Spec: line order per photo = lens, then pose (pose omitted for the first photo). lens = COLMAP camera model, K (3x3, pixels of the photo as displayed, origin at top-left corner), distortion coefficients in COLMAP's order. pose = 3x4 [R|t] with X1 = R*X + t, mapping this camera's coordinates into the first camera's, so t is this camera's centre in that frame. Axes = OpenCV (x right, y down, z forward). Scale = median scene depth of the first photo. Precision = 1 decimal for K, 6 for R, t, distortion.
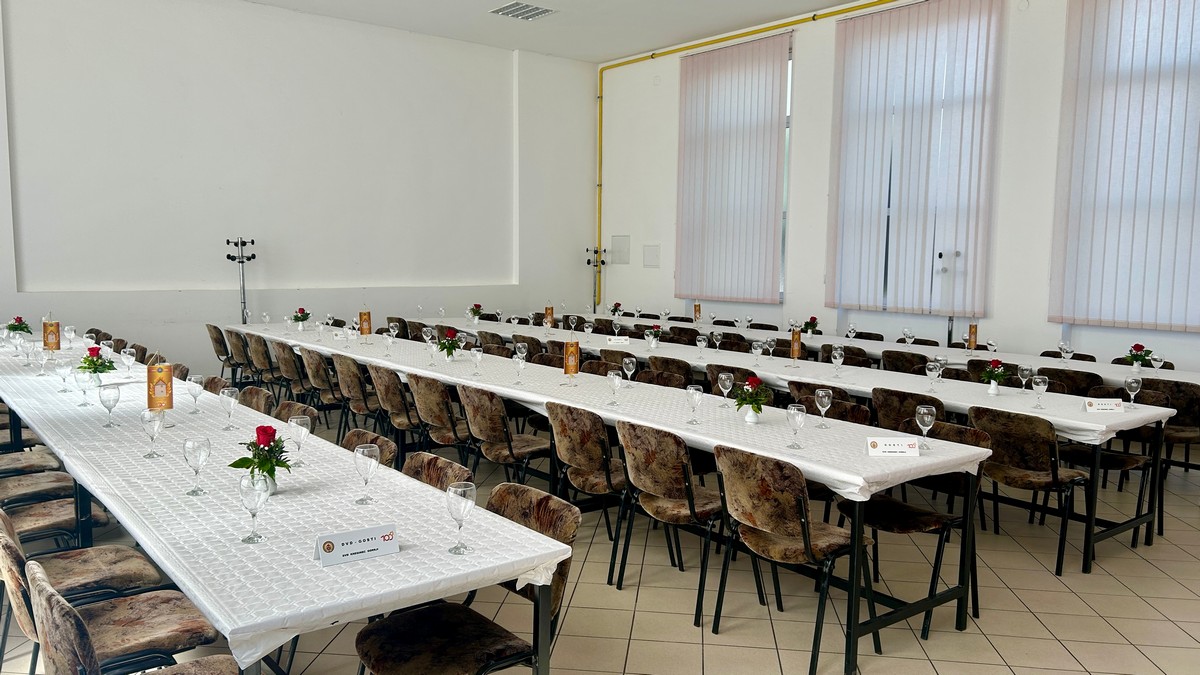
lens RADIAL K [[906.6, 0, 600.0], [0, 906.6, 337.5], [0, 0, 1]] dist [0.010827, -0.001888]
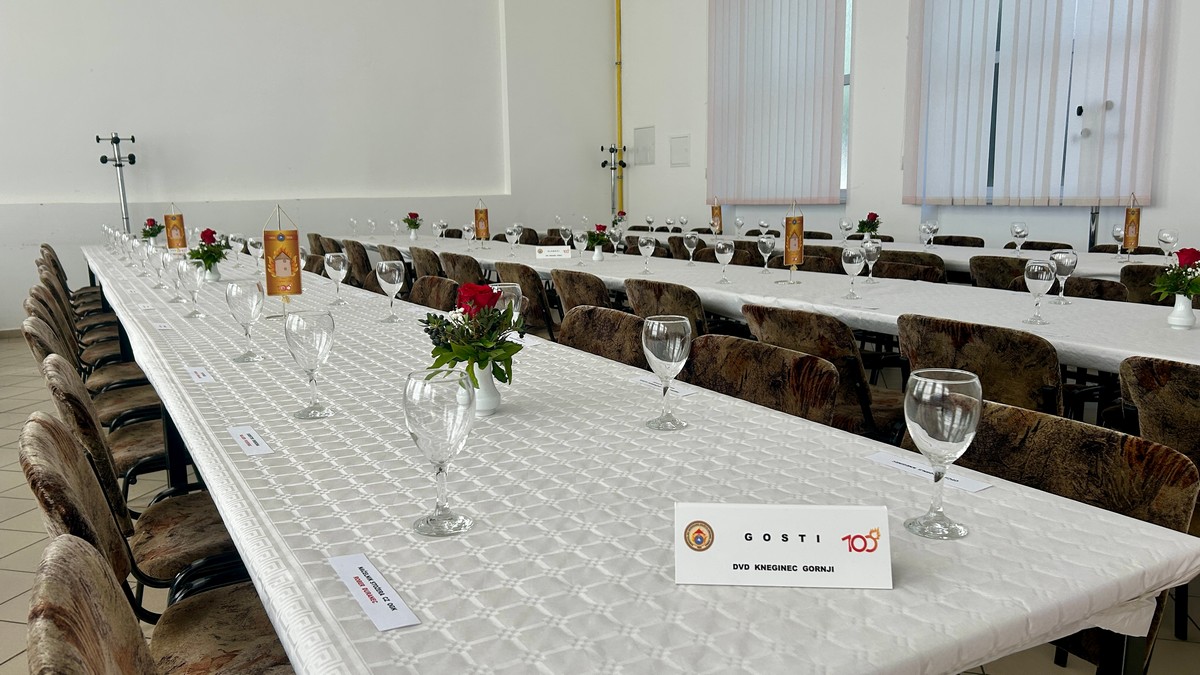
lens RADIAL K [[906.6, 0, 600.0], [0, 906.6, 337.5], [0, 0, 1]] dist [0.010827, -0.001888]
pose [[0.990752, -0.006995, -0.135502, 0.125054], [0.016099, 0.997676, 0.066208, 0.019956], [0.134724, -0.067777, 0.988562, 0.308503]]
